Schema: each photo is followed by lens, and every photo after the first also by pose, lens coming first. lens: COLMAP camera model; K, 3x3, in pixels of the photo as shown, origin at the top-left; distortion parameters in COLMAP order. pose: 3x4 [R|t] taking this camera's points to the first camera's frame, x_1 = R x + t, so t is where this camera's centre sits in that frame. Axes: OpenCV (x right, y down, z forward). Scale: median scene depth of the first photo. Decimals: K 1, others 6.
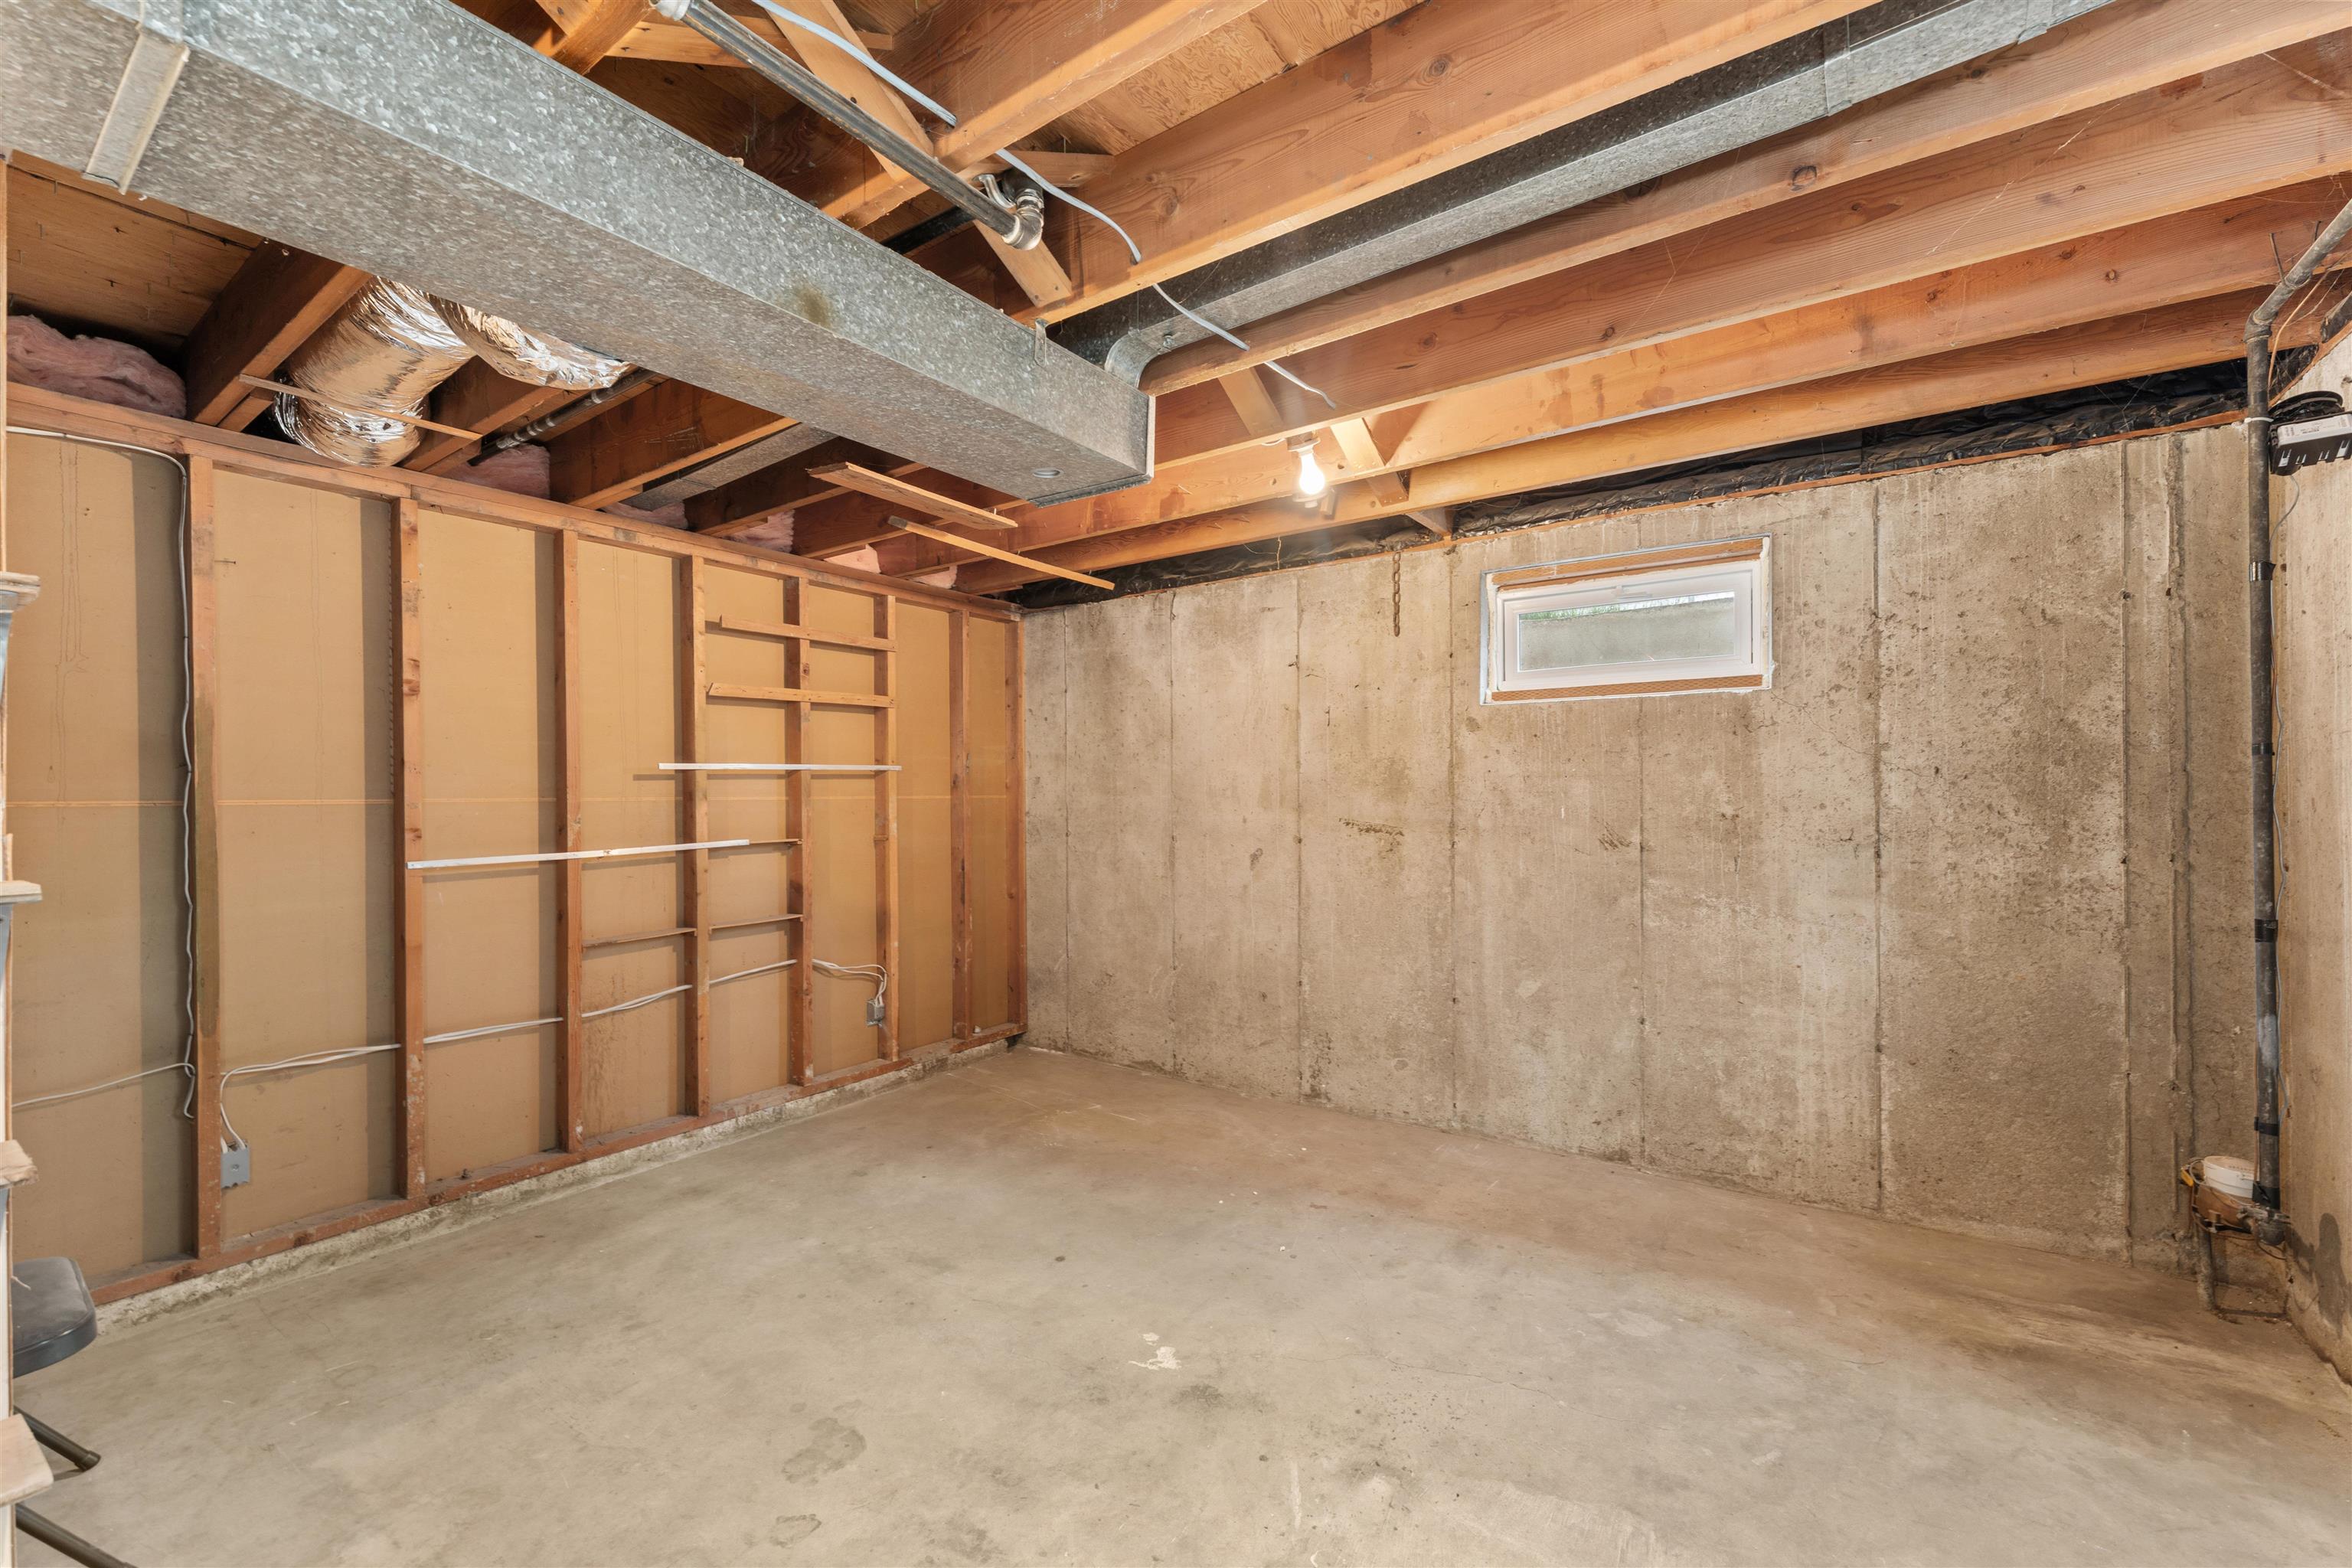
lens RADIAL K [[950.0, 0, 1176.0], [0, 950.0, 784.0], [0, 0, 1]] dist [0.000619, -0.000033]
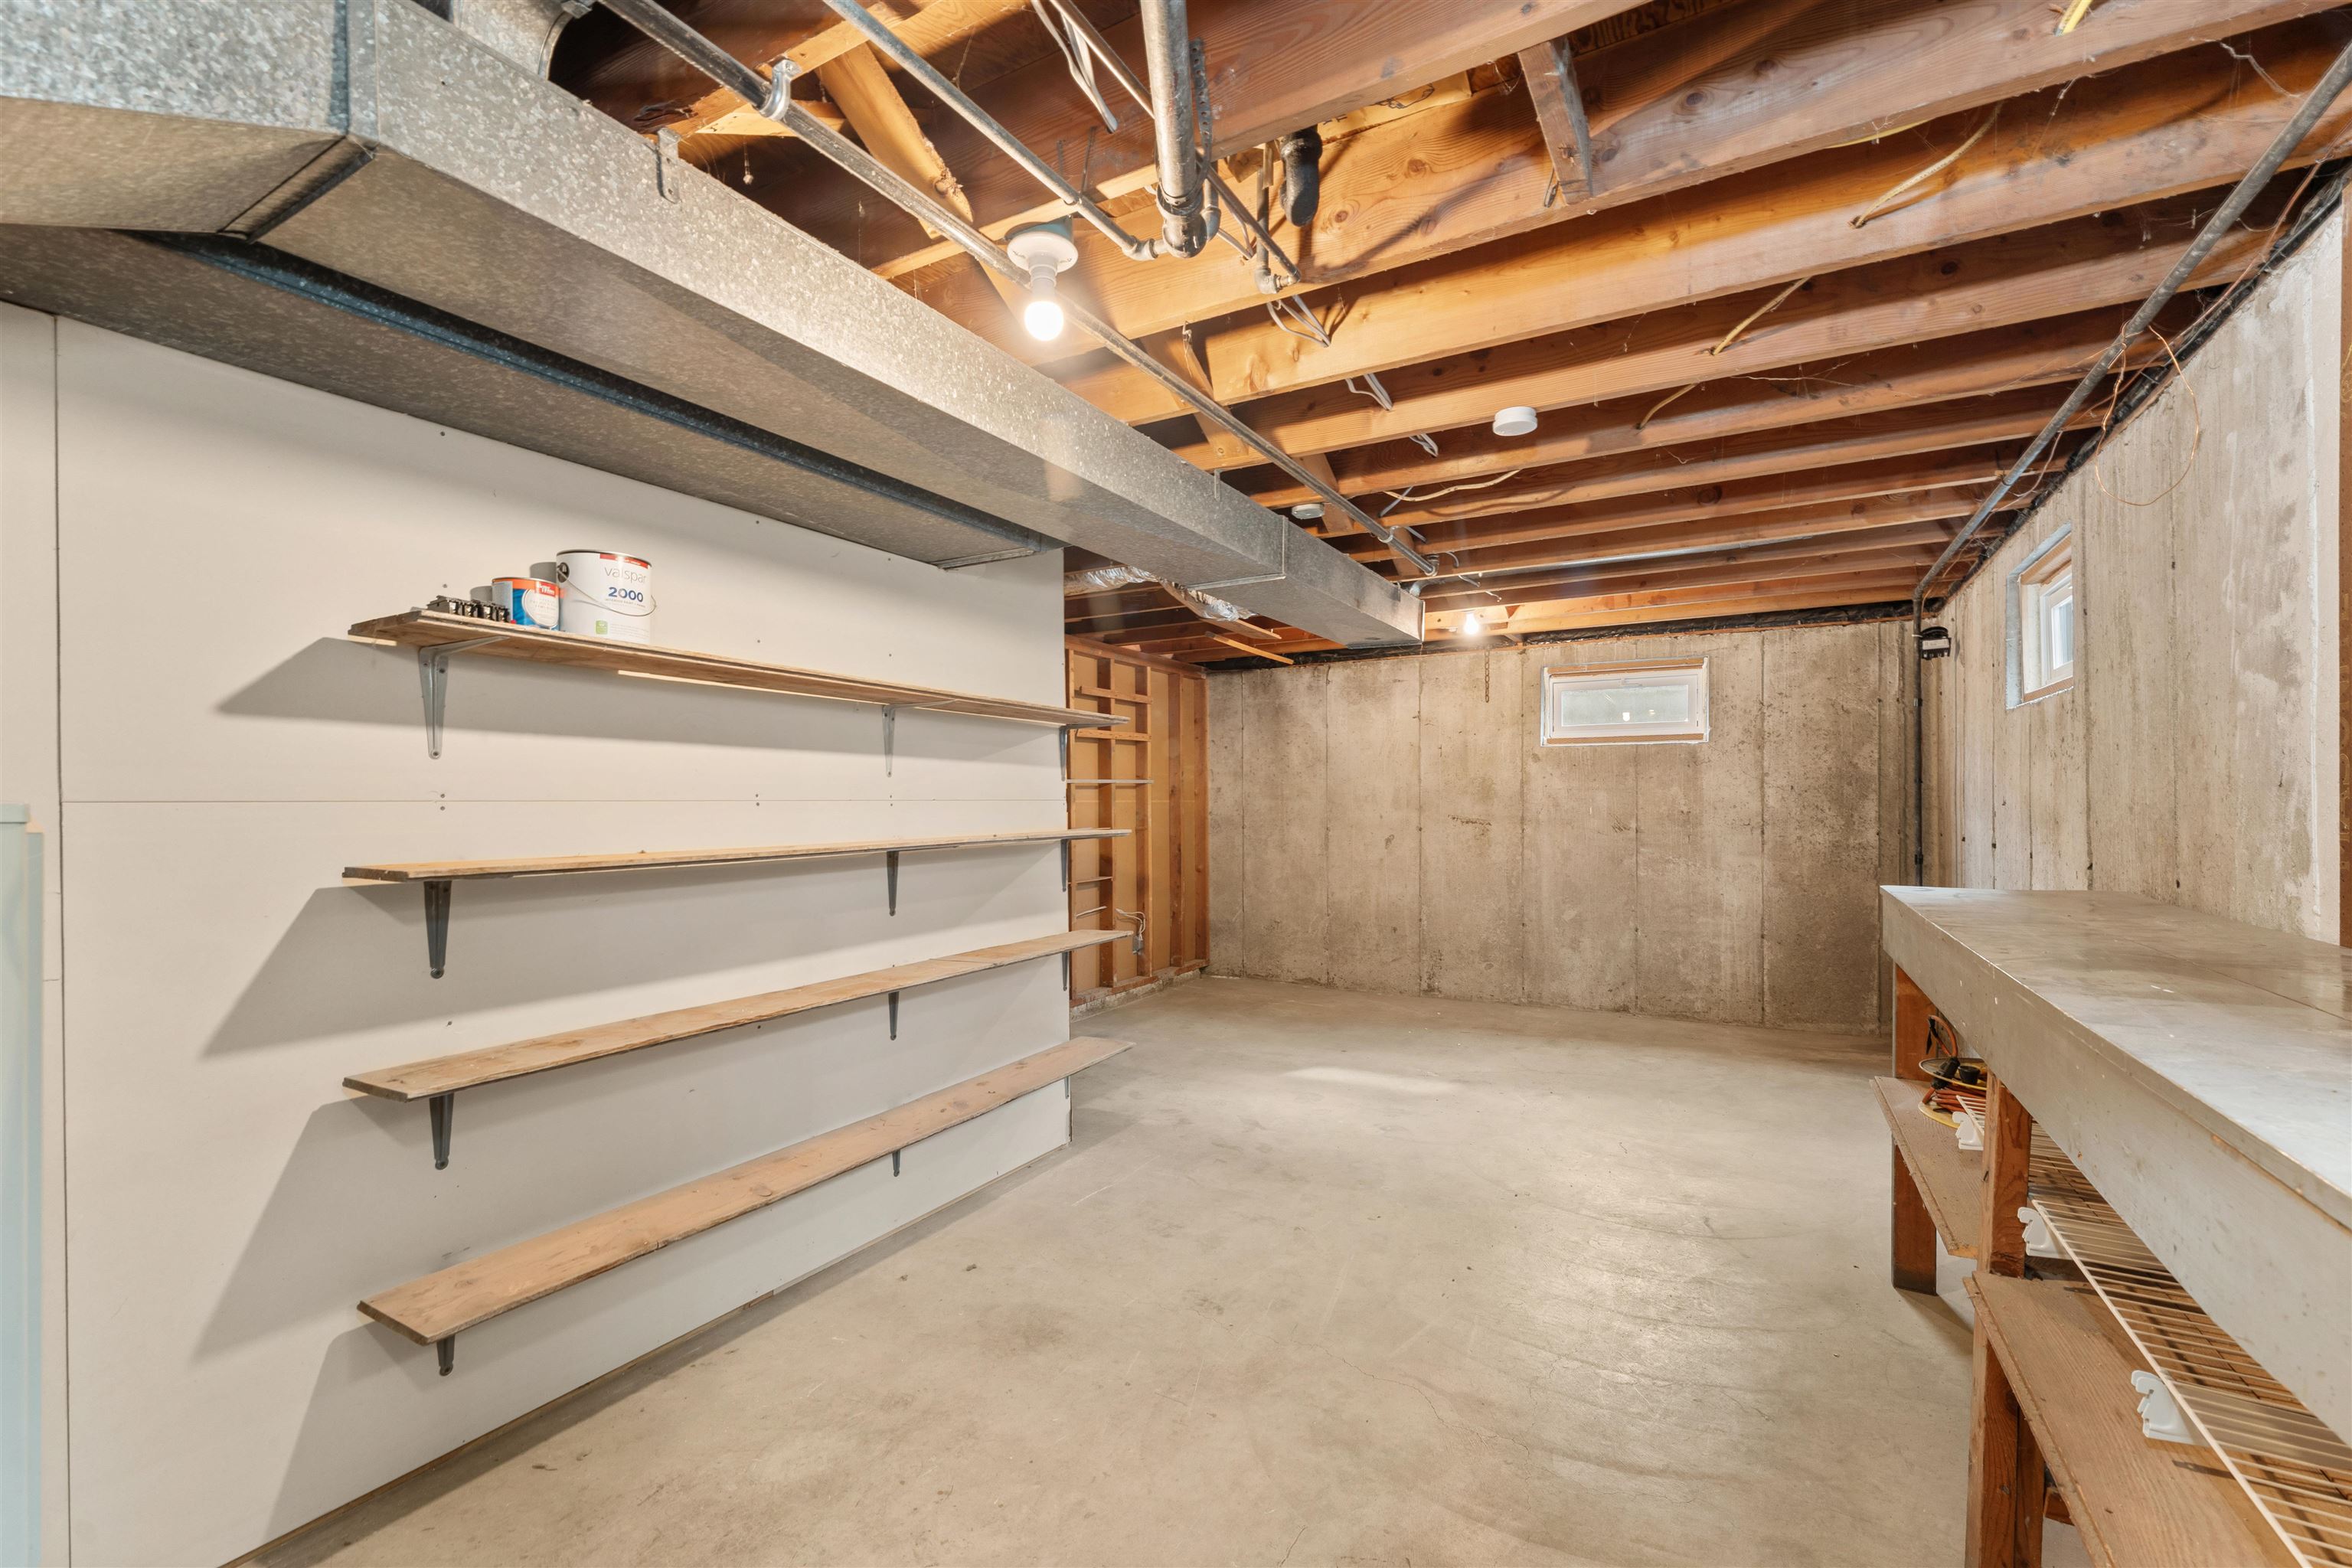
lens RADIAL K [[997.2, 0, 1178.5], [0, 997.2, 793.2], [0, 0, 1]] dist [-0.001118, -0.000033]
pose [[0.995358, 0.003289, 0.096183, -0.475675], [-0.003465, 0.999993, 0.001661, -0.001567], [-0.096177, -0.001986, 0.995362, -0.673415]]
